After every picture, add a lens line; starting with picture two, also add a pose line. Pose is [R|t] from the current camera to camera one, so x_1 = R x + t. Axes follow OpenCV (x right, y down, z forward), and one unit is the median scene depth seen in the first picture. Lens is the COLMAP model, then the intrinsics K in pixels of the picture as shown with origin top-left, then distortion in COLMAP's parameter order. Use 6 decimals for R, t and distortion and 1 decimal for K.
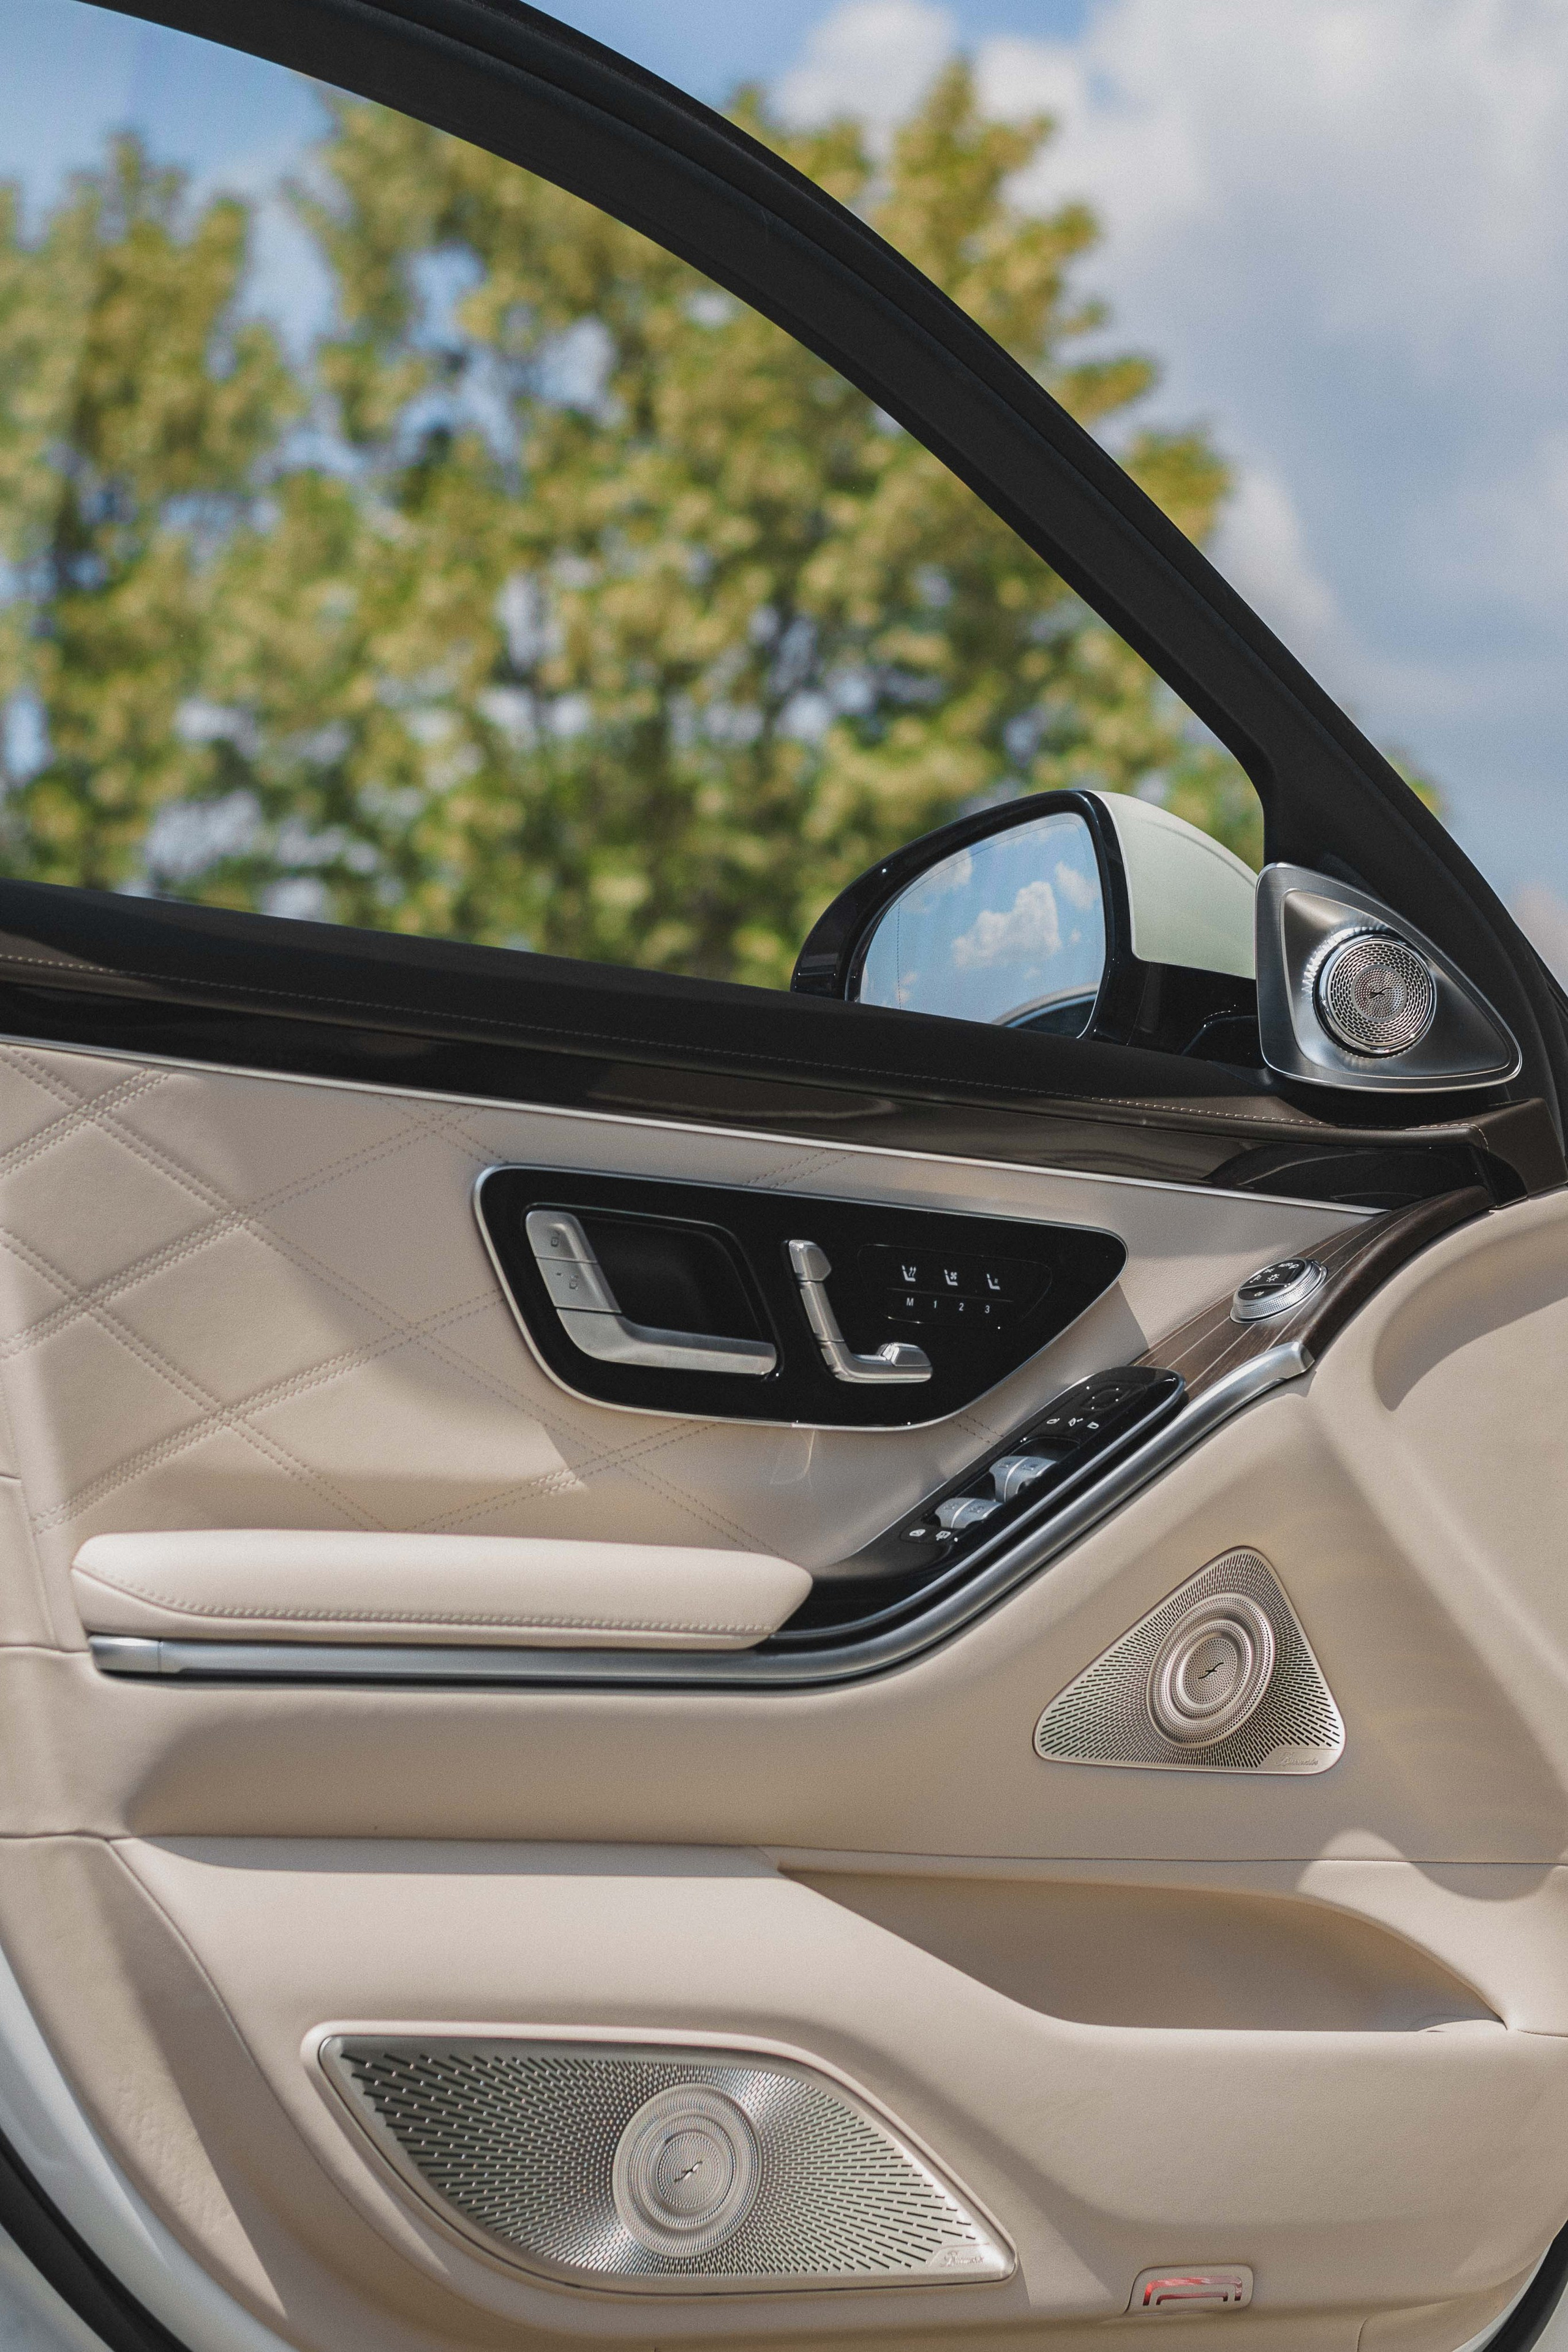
lens RADIAL K [[9141.6, 0, 784.0], [0, 9141.6, 1176.0], [0, 0, 1]] dist [-0.138273, 8.757531]
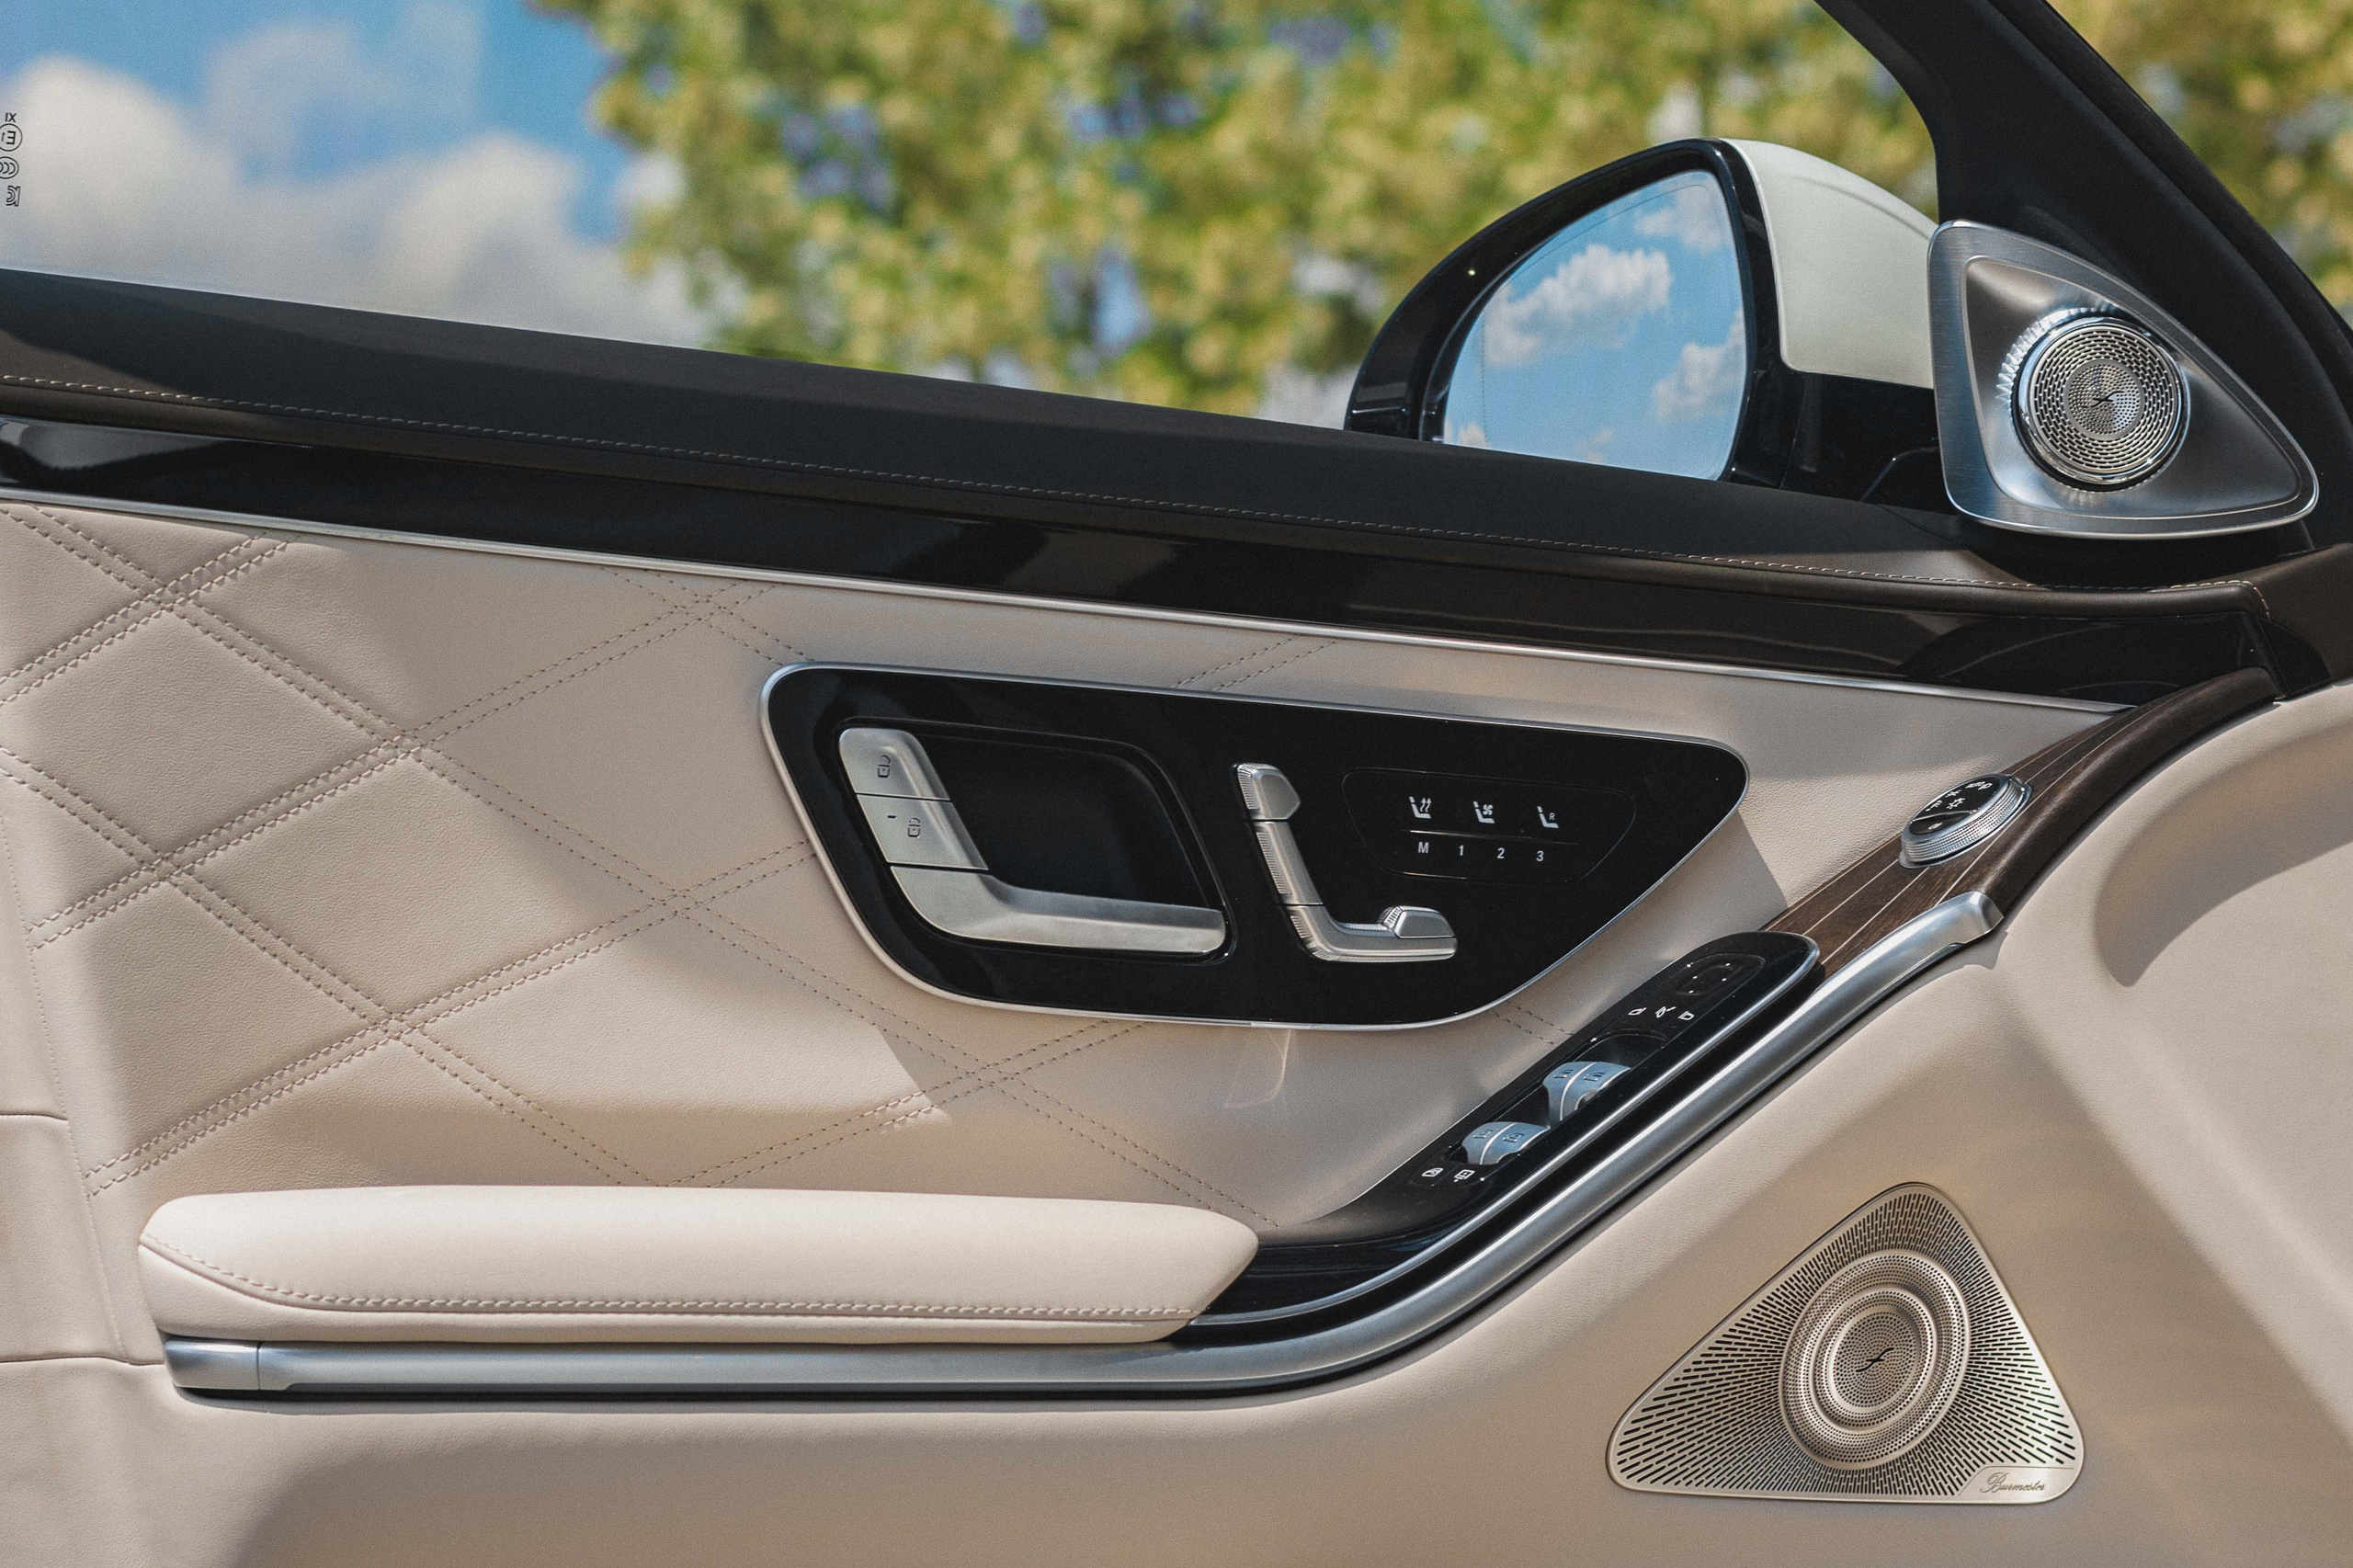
lens RADIAL K [[9145.4, 0, 1176.5], [0, 9145.4, 784.0], [0, 0, 1]] dist [-0.138273, 8.757531]
pose [[0.990169, -0.025821, -0.137473, 0.092945], [0.024786, 0.999650, -0.009234, 0.014973], [0.137663, 0.005736, 0.990462, 0.294710]]
